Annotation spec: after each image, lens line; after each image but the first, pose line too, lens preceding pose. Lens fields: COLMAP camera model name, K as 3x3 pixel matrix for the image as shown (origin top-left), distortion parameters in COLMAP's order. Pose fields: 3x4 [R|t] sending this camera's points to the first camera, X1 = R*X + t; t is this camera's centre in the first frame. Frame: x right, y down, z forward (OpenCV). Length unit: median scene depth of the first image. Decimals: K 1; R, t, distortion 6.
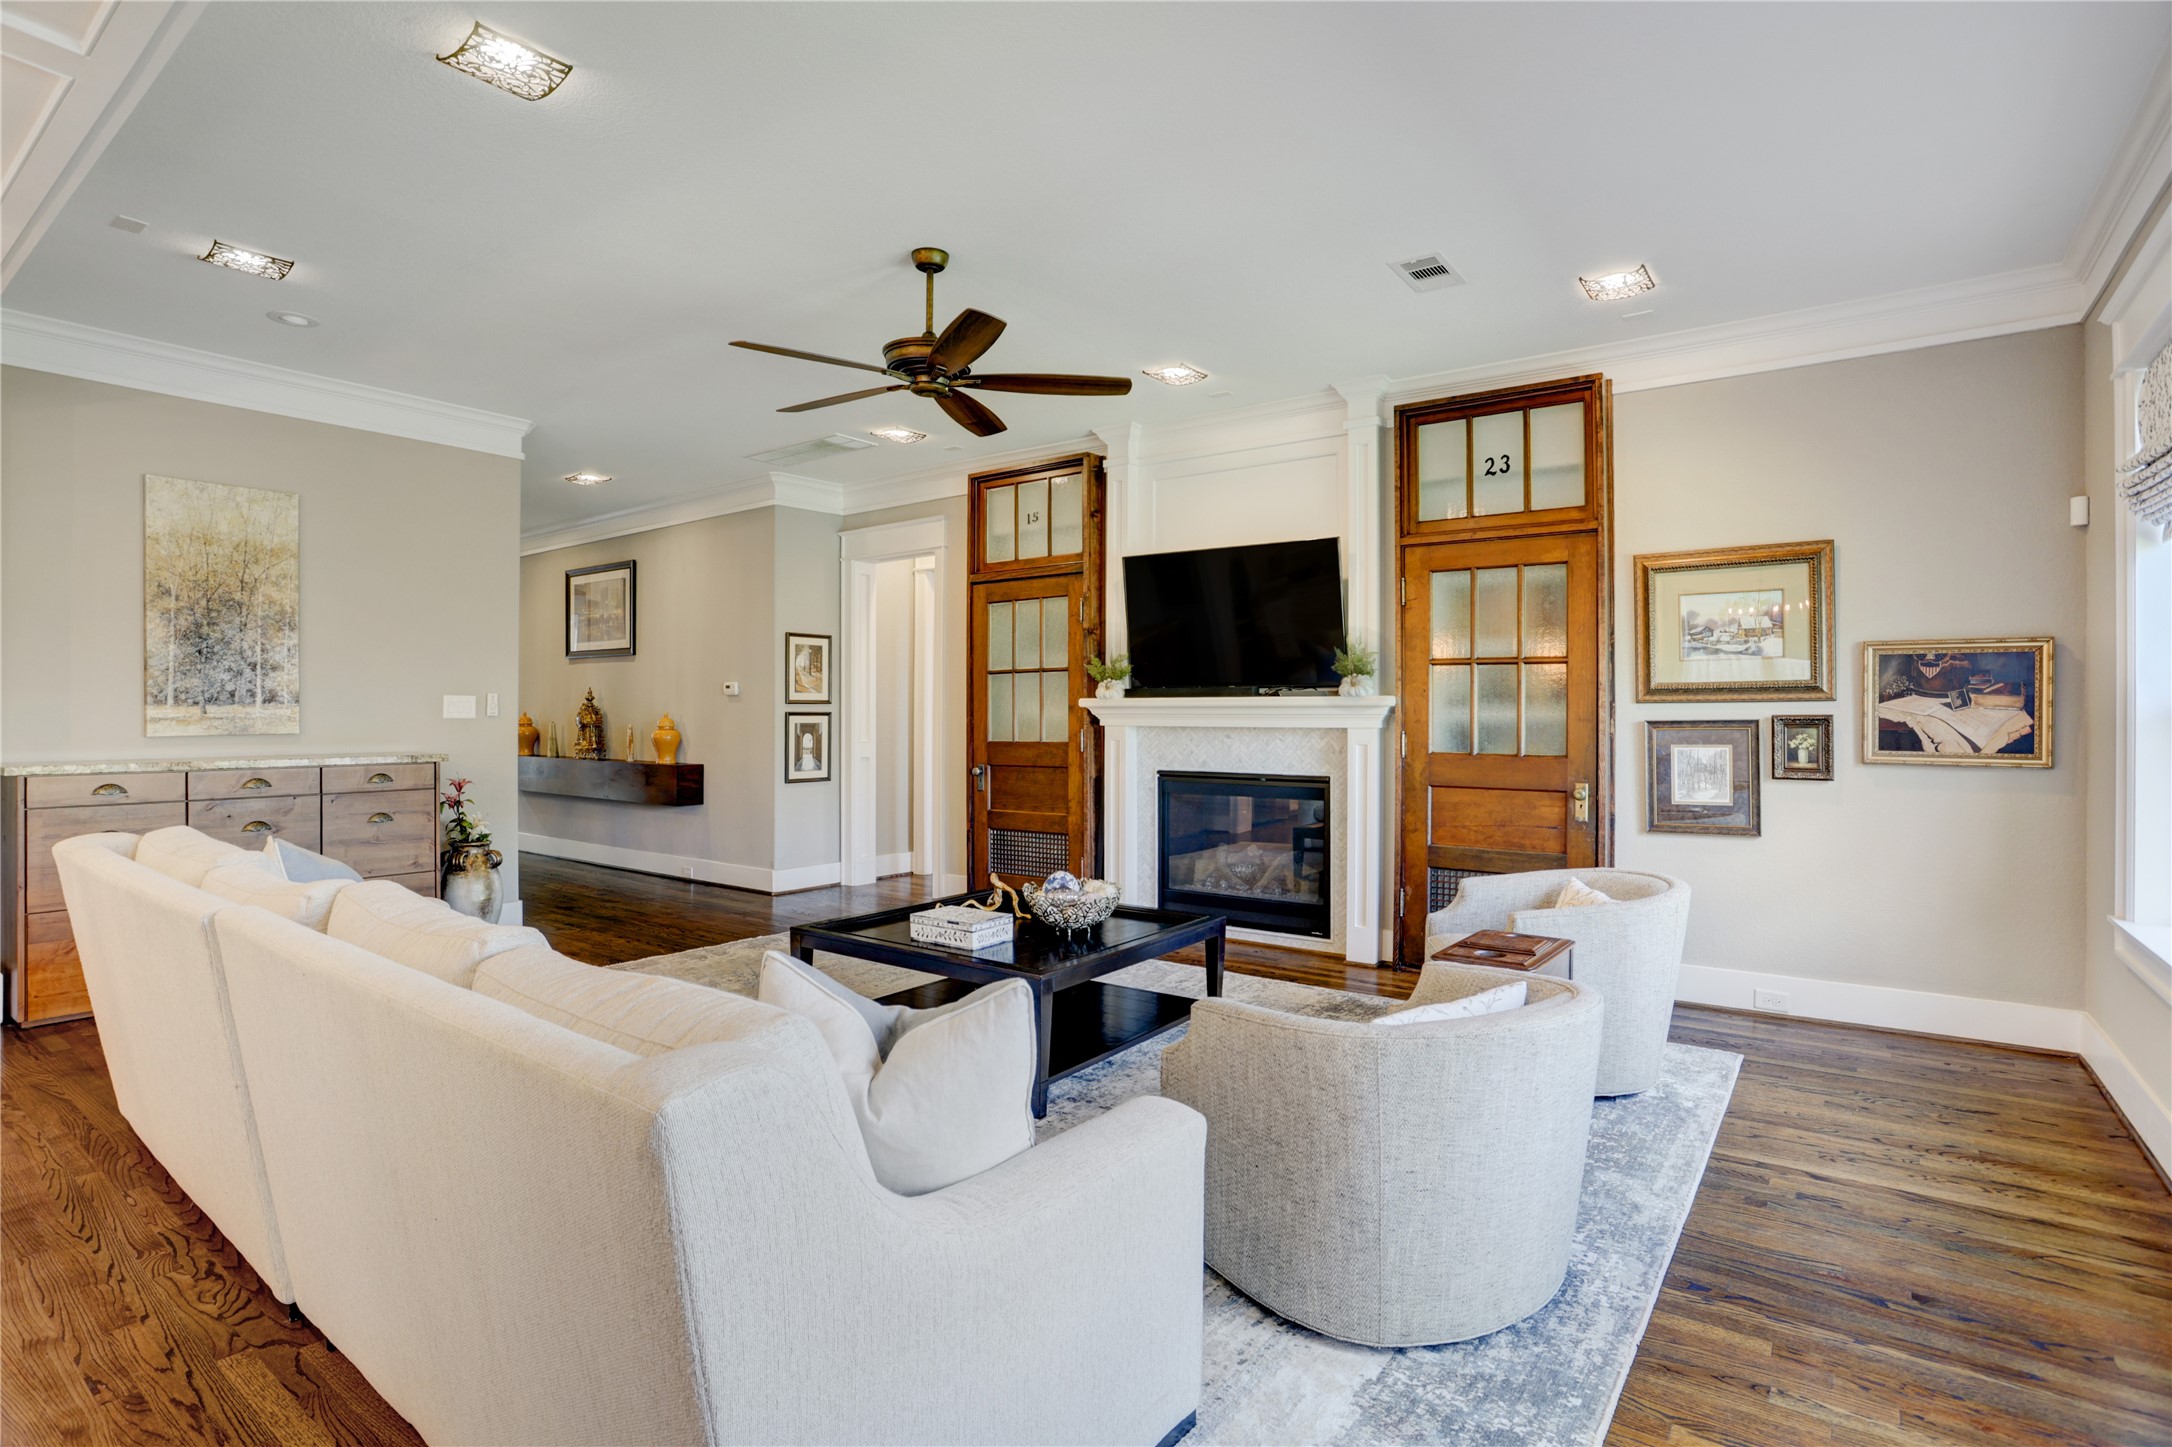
lens RADIAL K [[1059.3, 0, 1133.1], [0, 1059.3, 712.2], [0, 0, 1]] dist [-0.055464, 0.007201]
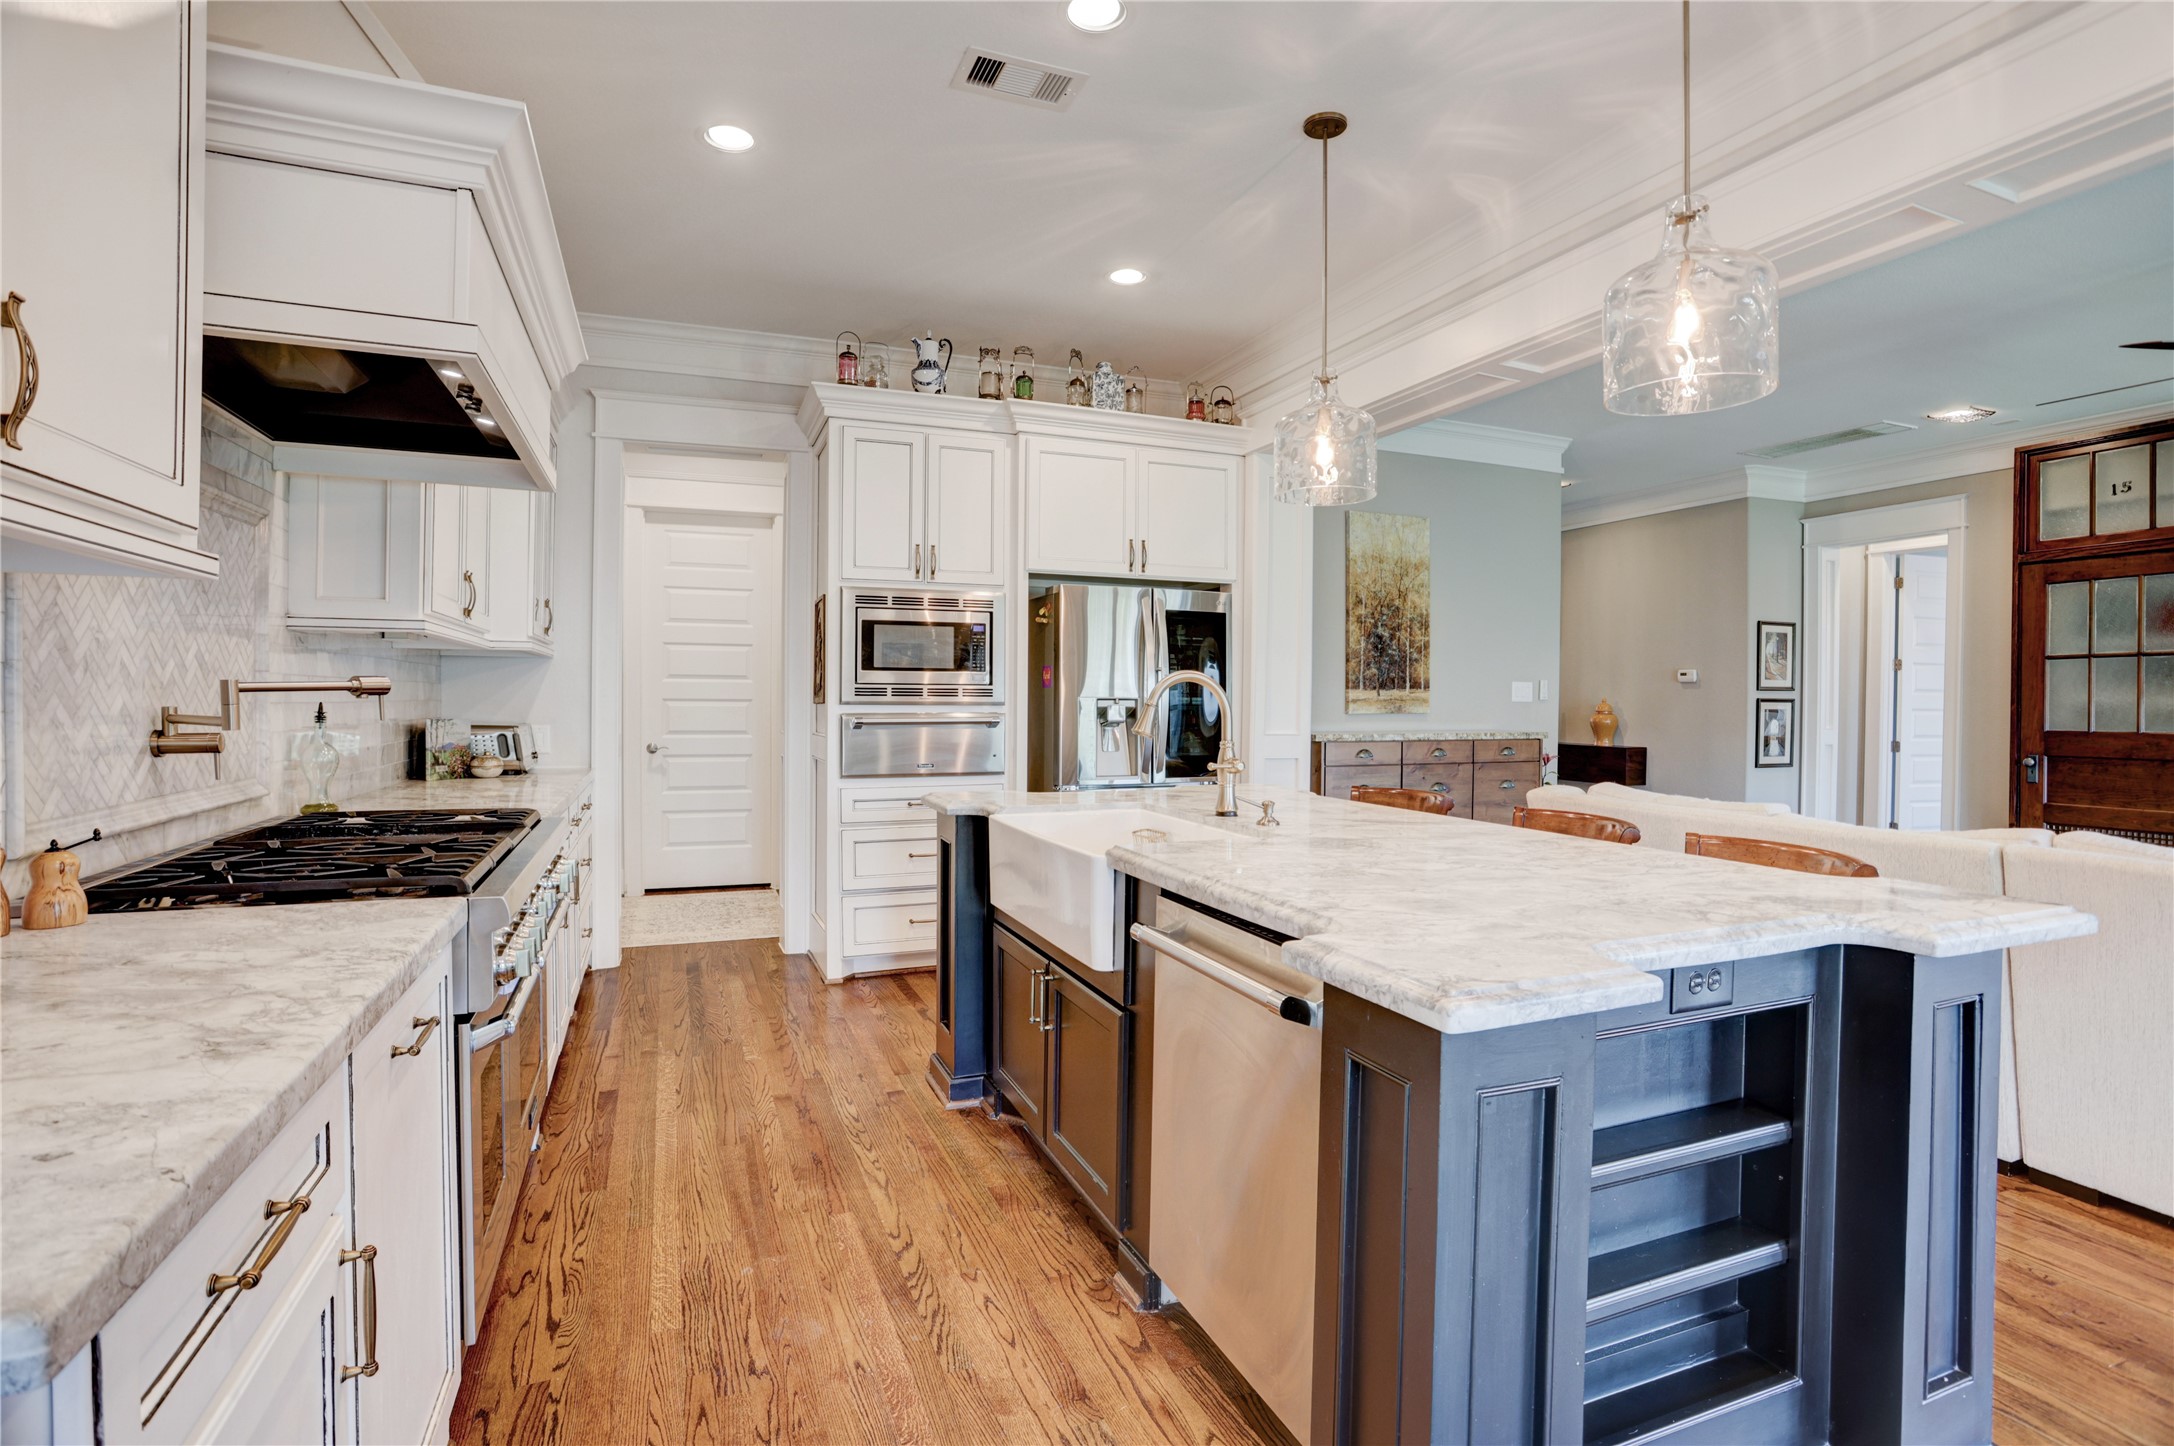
lens RADIAL K [[1060.2, 0, 1087.8], [0, 1060.2, 713.2], [0, 0, 1]] dist [-0.055464, 0.007201]
pose [[0.838585, 0.012827, -0.544619, -0.398938], [-0.006797, 0.999891, 0.013085, 0.006356], [0.544728, -0.007272, 0.838581, -0.243200]]
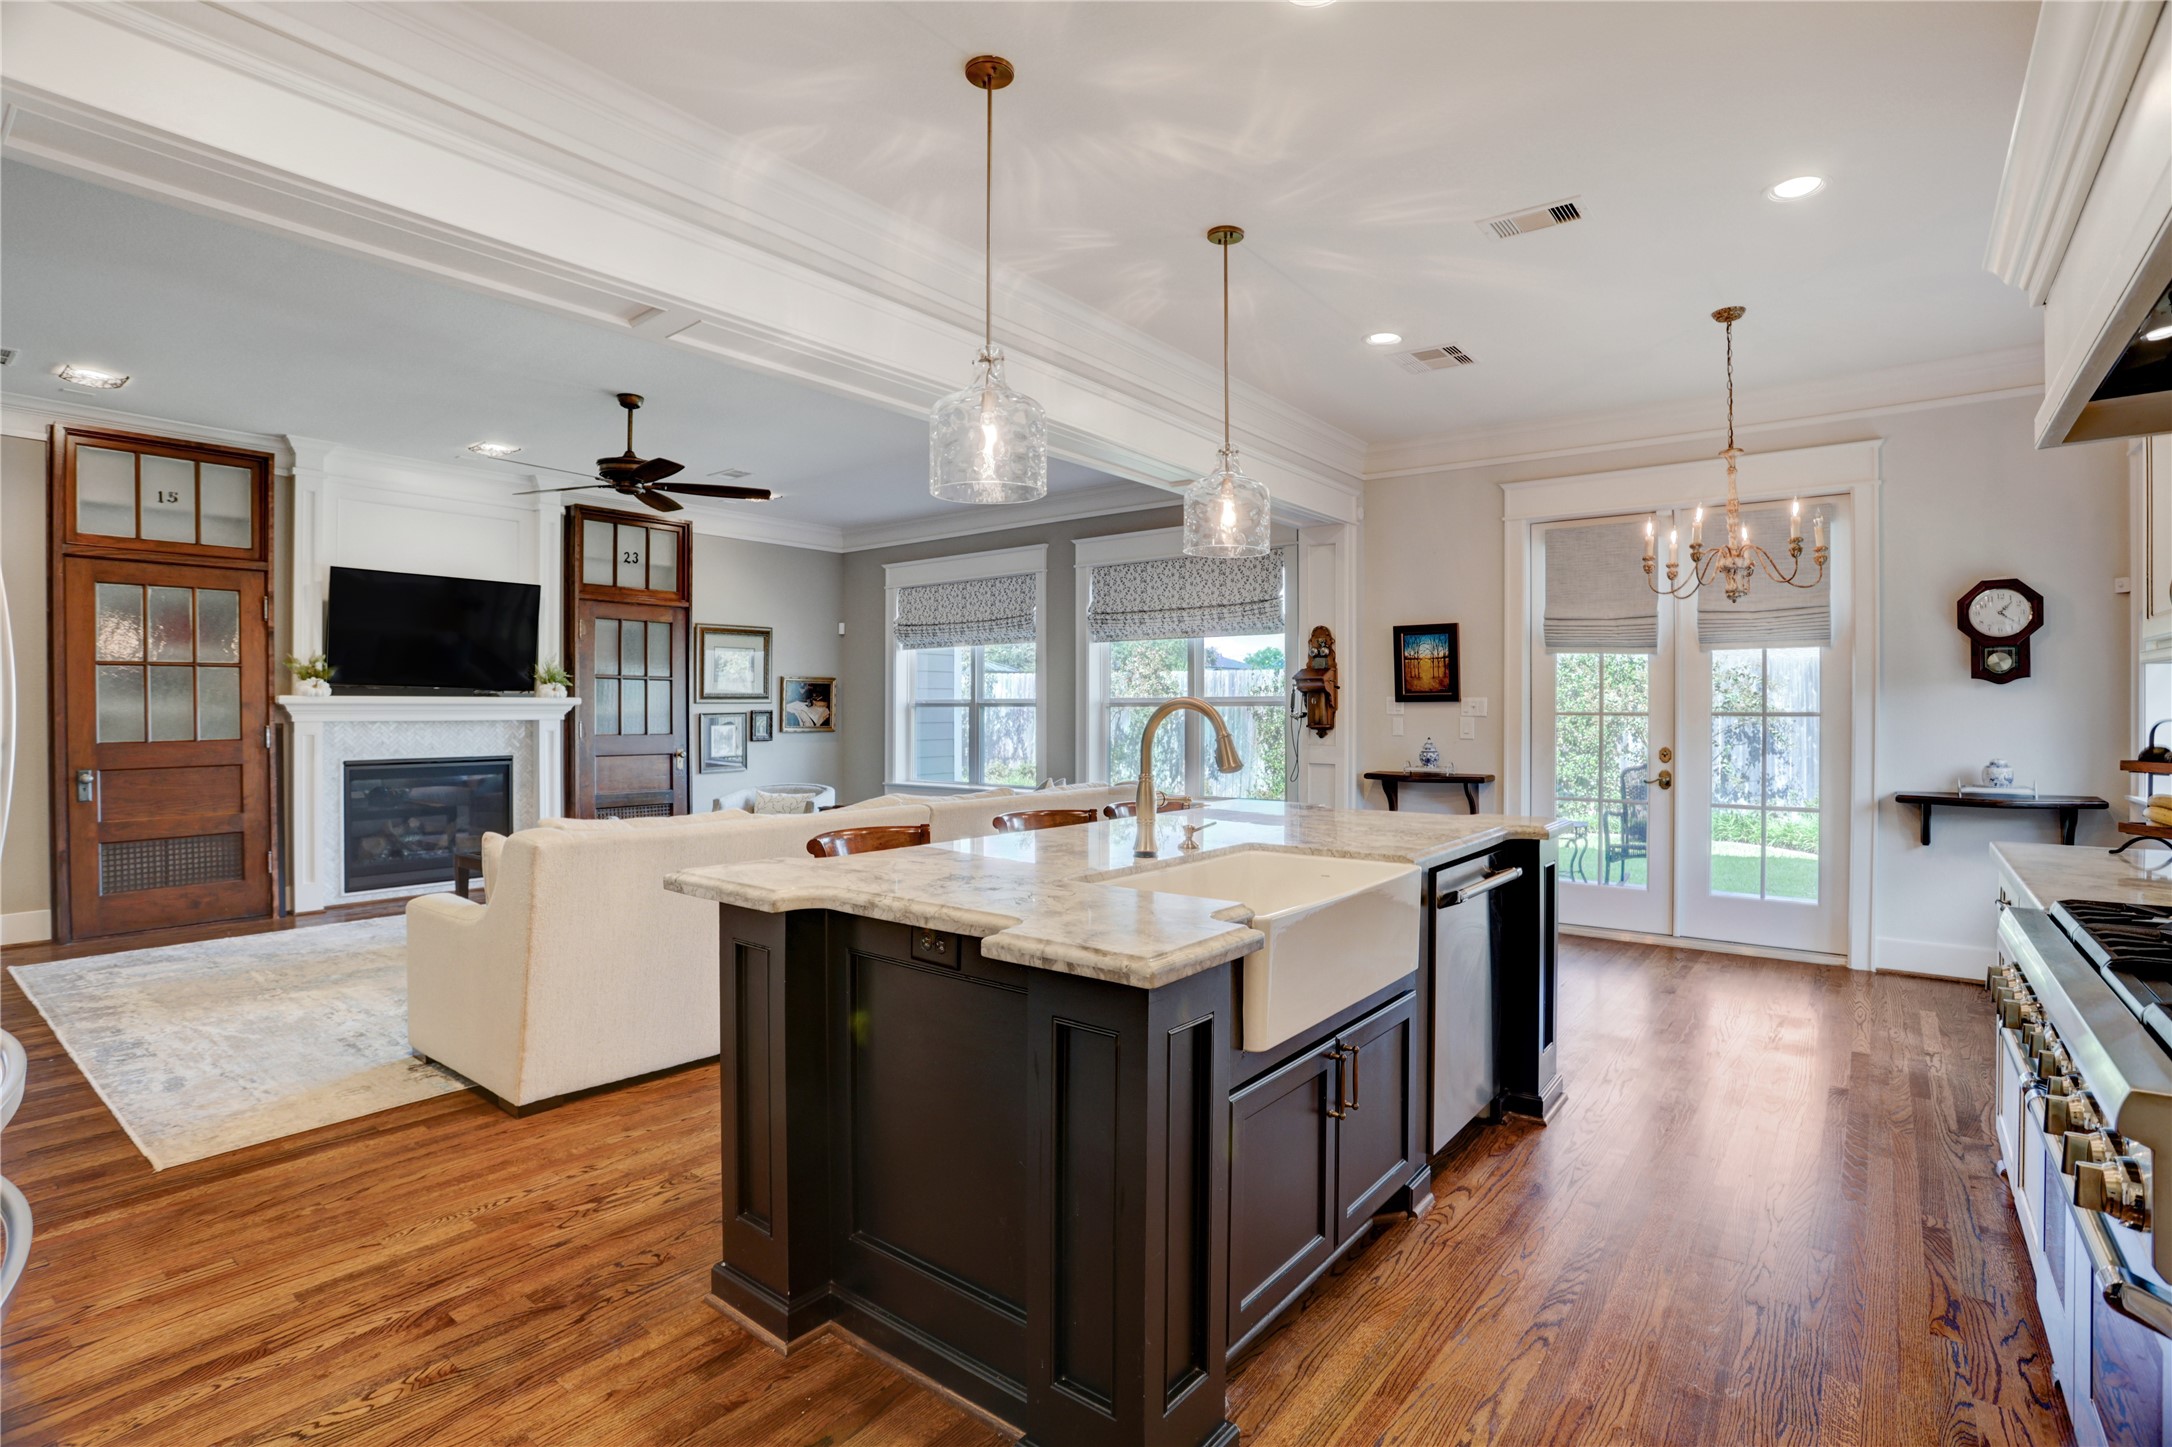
lens RADIAL K [[1059.3, 0, 1079.3], [0, 1059.3, 714.0], [0, 0, 1]] dist [-0.055464, 0.007201]
pose [[0.046817, -0.003925, 0.998896, -1.011911], [0.002396, 0.999990, 0.003817, 0.002905], [-0.998901, 0.002214, 0.046826, 0.180172]]
